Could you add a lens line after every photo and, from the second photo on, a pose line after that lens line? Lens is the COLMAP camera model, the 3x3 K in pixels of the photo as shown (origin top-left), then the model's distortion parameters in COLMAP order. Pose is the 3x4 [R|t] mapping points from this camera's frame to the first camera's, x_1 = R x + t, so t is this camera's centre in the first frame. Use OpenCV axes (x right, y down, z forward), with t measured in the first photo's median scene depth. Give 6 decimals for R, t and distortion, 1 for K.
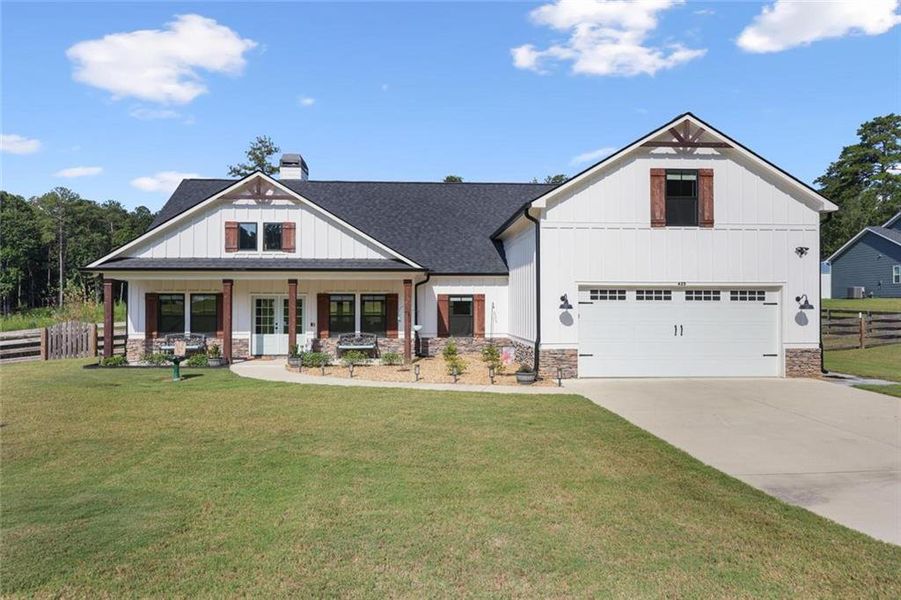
lens RADIAL K [[638.3, 0, 453.8], [0, 638.3, 292.7], [0, 0, 1]] dist [0.000344, -0.001907]
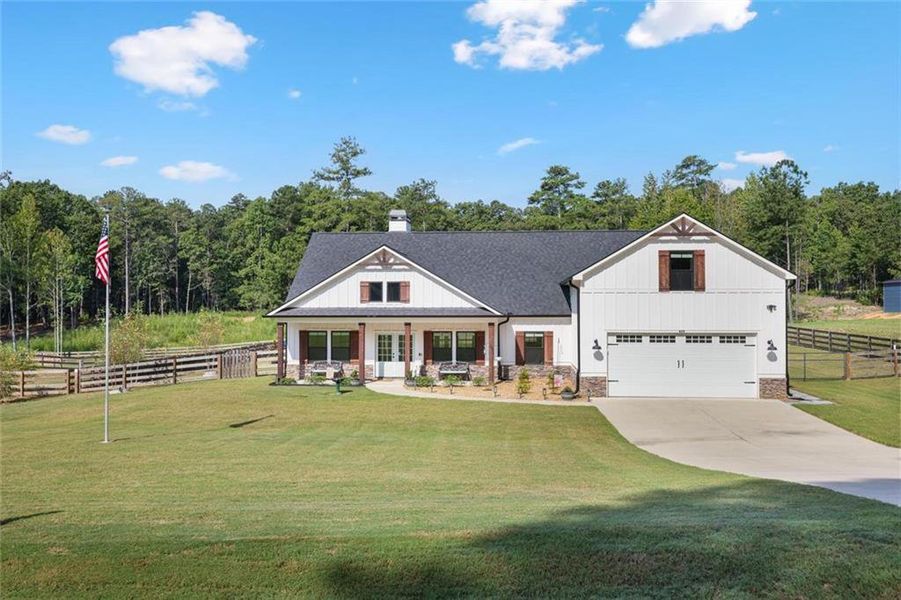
lens RADIAL K [[805.1, 0, 450.5], [0, 805.1, 300.0], [0, 0, 1]] dist [0.002065, -0.000335]
pose [[0.989414, -0.002582, -0.145101, 0.088833], [0.003449, 0.999978, 0.005724, -0.078304], [0.145083, -0.006164, 0.989400, -0.689992]]
